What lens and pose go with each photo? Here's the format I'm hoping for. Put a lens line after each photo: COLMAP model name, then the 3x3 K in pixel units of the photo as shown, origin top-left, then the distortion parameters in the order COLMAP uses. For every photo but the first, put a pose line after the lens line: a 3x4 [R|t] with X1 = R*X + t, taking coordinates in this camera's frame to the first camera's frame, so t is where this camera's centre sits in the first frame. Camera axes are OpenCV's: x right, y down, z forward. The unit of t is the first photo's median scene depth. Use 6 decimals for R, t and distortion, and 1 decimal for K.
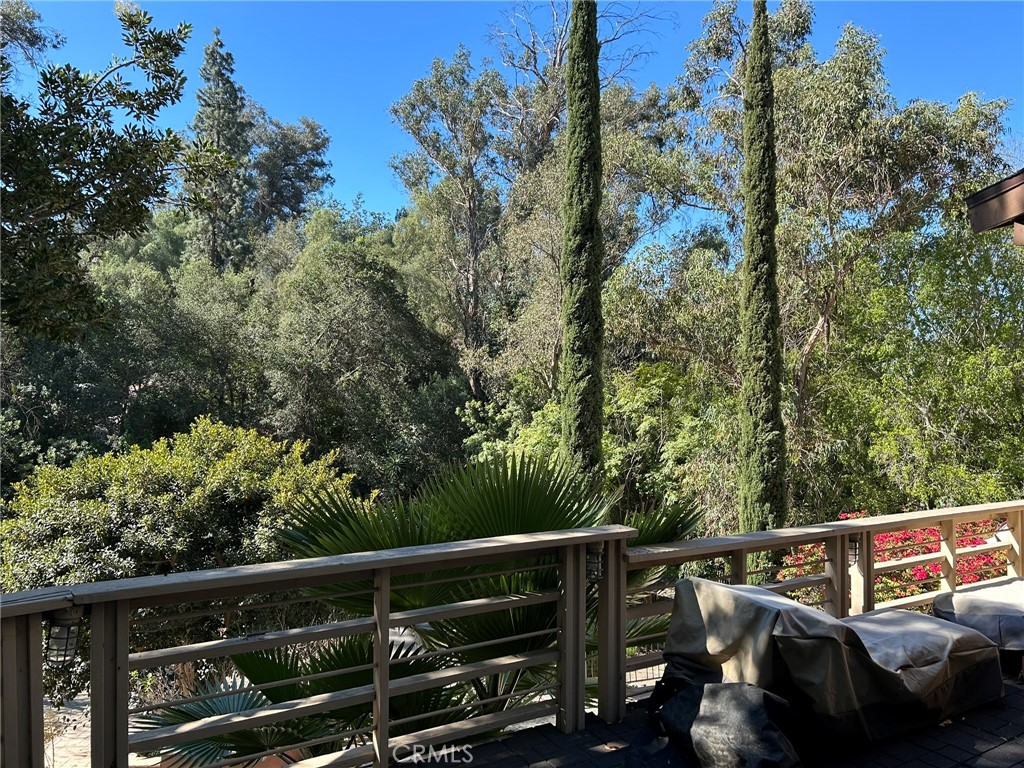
lens RADIAL K [[761.3, 0, 509.8], [0, 761.3, 389.1], [0, 0, 1]] dist [0.028530, -0.037847]
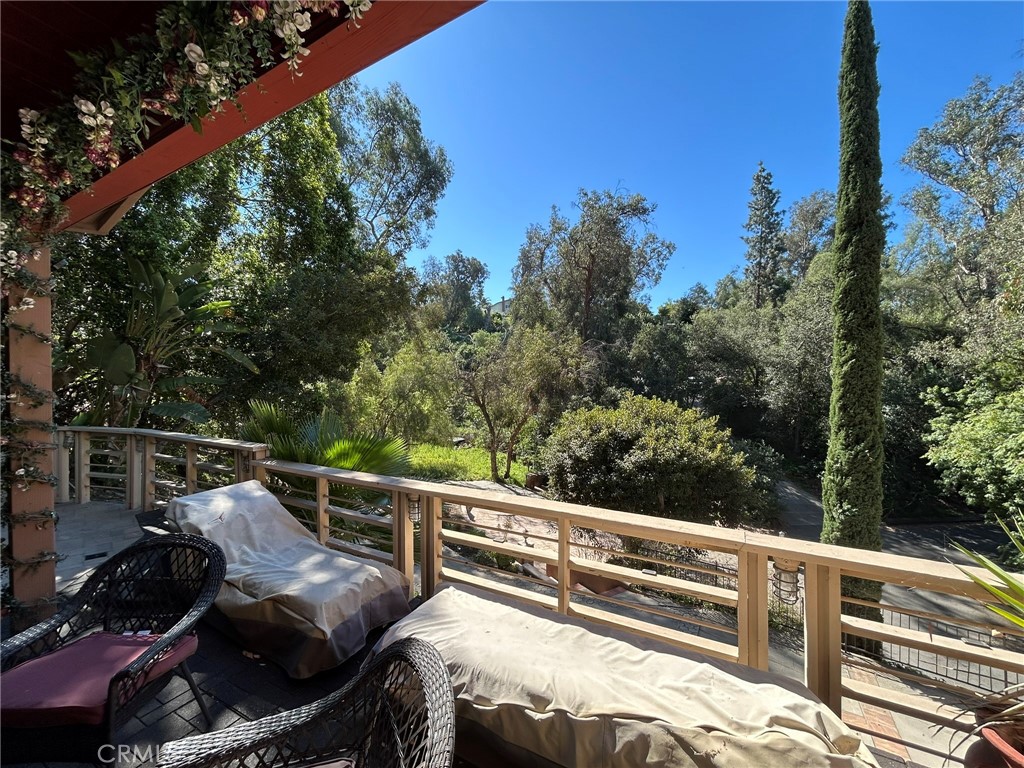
lens RADIAL K [[412.6, 0, 510.0], [0, 412.6, 383.8], [0, 0, 1]] dist [-0.024111, 0.000233]
pose [[0.479582, -0.002272, -0.877494, 0.367465], [0.007525, 0.999971, 0.001524, 0.010802], [0.877465, -0.007334, 0.479585, 0.296849]]
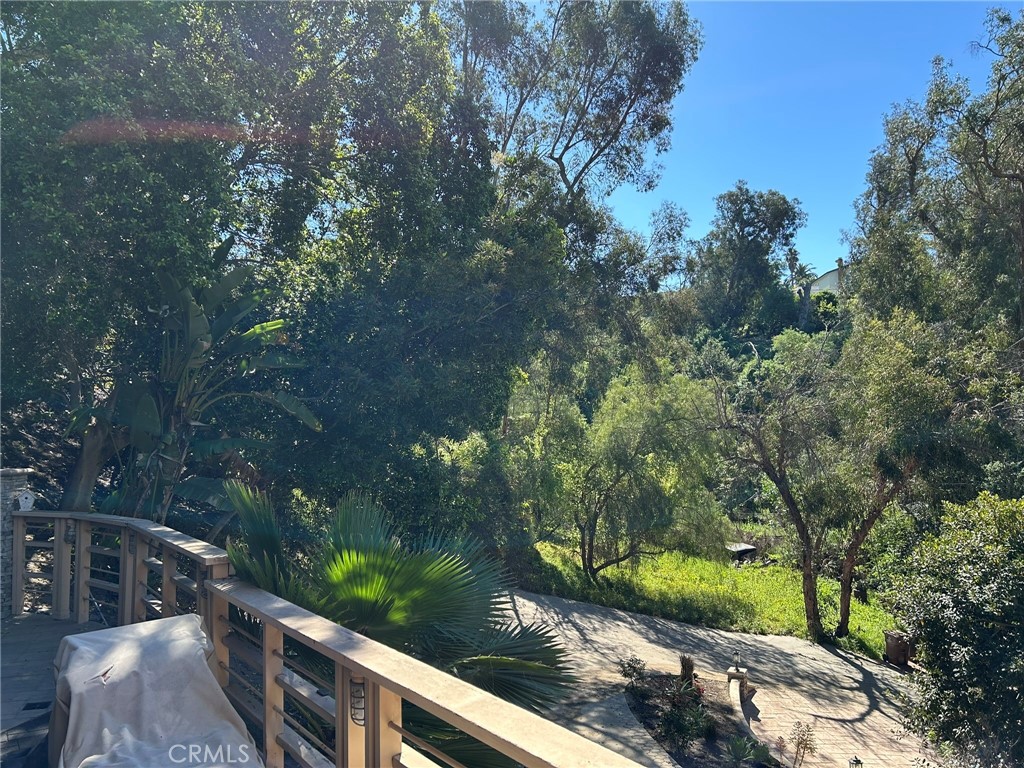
lens RADIAL K [[761.3, 0, 508.6], [0, 761.3, 379.5], [0, 0, 1]] dist [0.028530, -0.037847]
pose [[0.044414, -0.079550, -0.995841, 0.368095], [0.021094, 0.996677, -0.078677, 0.010196], [0.998791, -0.017512, 0.045944, 0.307741]]
